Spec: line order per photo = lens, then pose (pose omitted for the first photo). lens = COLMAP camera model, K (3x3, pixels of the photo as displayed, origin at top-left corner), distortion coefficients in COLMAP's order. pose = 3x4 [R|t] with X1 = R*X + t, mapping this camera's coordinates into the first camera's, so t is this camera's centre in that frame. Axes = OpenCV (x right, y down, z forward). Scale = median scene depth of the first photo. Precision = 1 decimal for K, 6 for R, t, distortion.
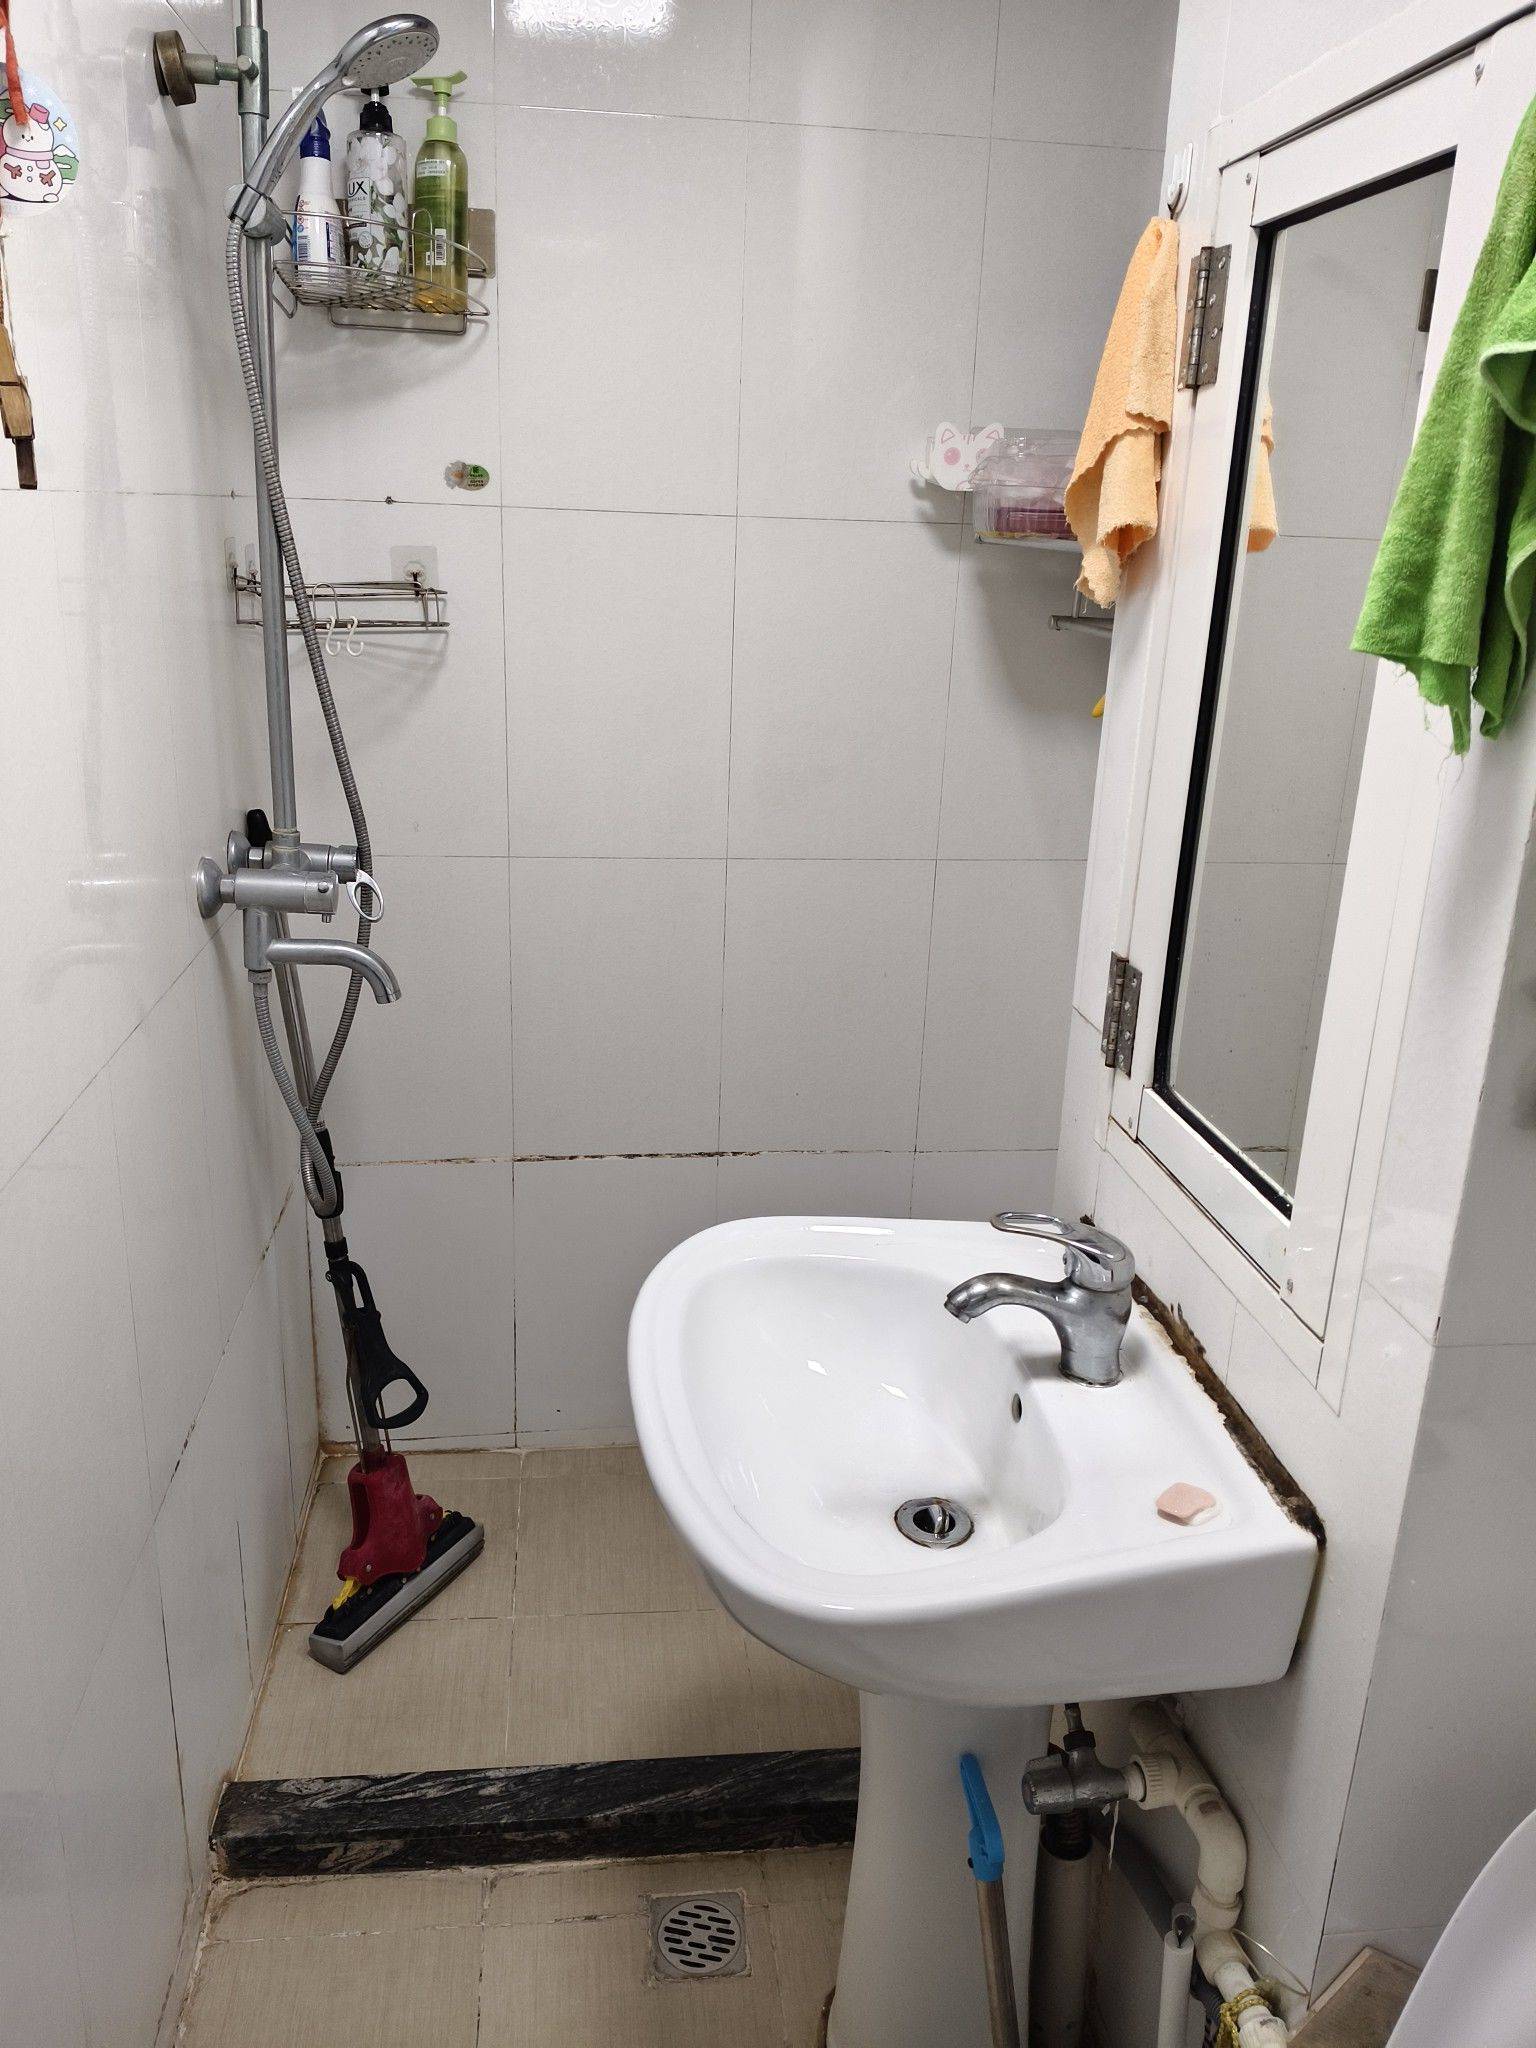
lens RADIAL K [[1553.4, 0, 761.6], [0, 1553.4, 1016.4], [0, 0, 1]] dist [0.075263, -0.135638]
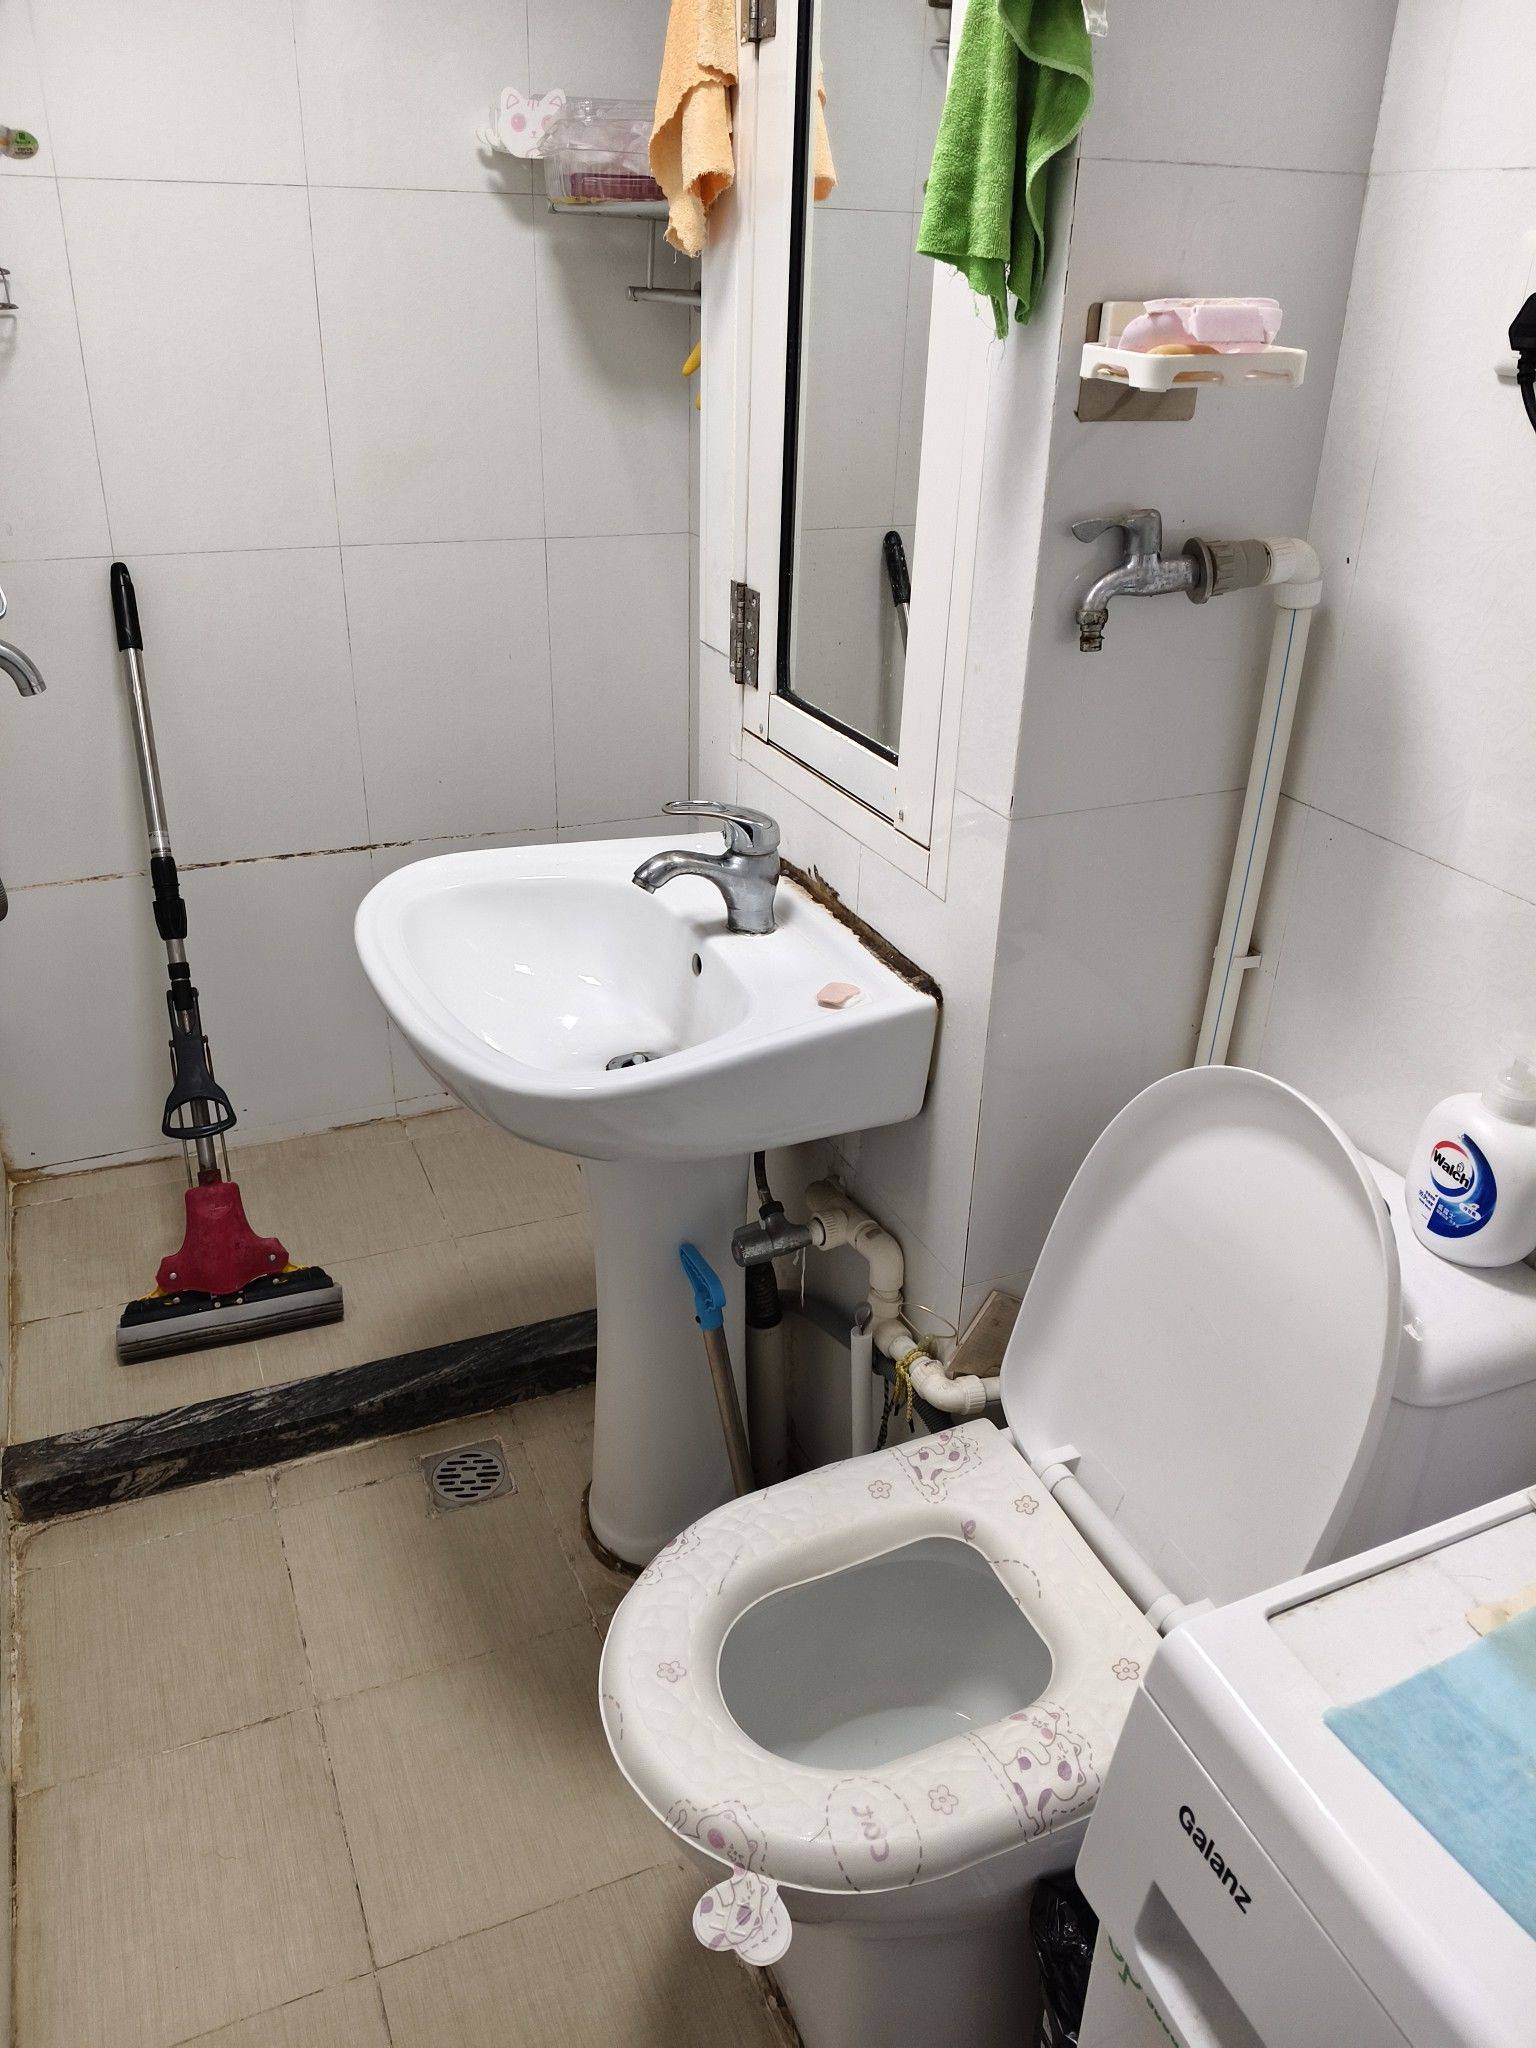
lens RADIAL K [[1495.7, 0, 797.0], [0, 1495.7, 1017.6], [0, 0, 1]] dist [0.073142, -0.132848]
pose [[0.955285, -0.138769, 0.261101, -0.070668], [0.091131, 0.978223, 0.186482, 0.079495], [-0.281293, -0.154349, 0.947128, -0.129454]]
